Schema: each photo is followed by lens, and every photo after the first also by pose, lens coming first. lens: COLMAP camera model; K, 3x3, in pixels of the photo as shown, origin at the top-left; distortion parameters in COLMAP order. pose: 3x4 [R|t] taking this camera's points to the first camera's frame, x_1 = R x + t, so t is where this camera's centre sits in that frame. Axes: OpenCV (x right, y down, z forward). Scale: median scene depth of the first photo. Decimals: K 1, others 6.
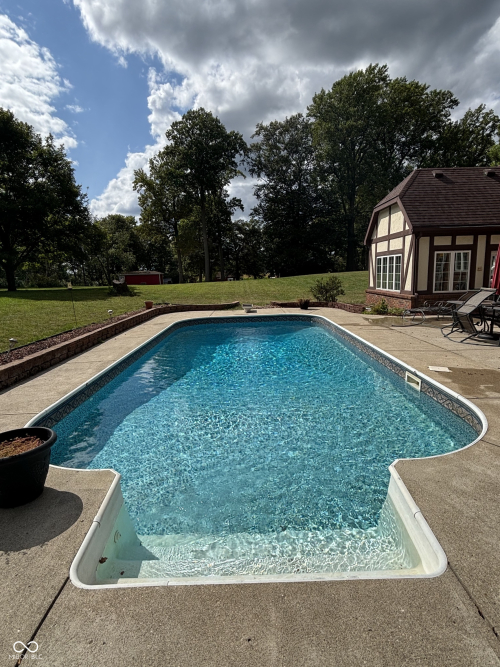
lens RADIAL K [[351.5, 0, 250.0], [0, 351.5, 333.5], [0, 0, 1]] dist [-0.001158, -0.000715]
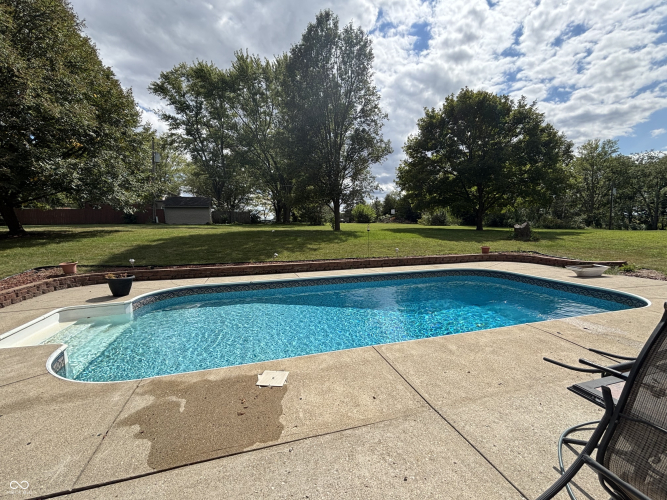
lens RADIAL K [[295.4, 0, 333.5], [0, 295.4, 250.0], [0, 0, 1]] dist [0.028675, 0.000250]
pose [[0.273584, 0.106658, -0.955916, 0.246102], [-0.152851, 0.986025, 0.066272, -0.045020], [0.949625, 0.127982, 0.286064, 0.205961]]
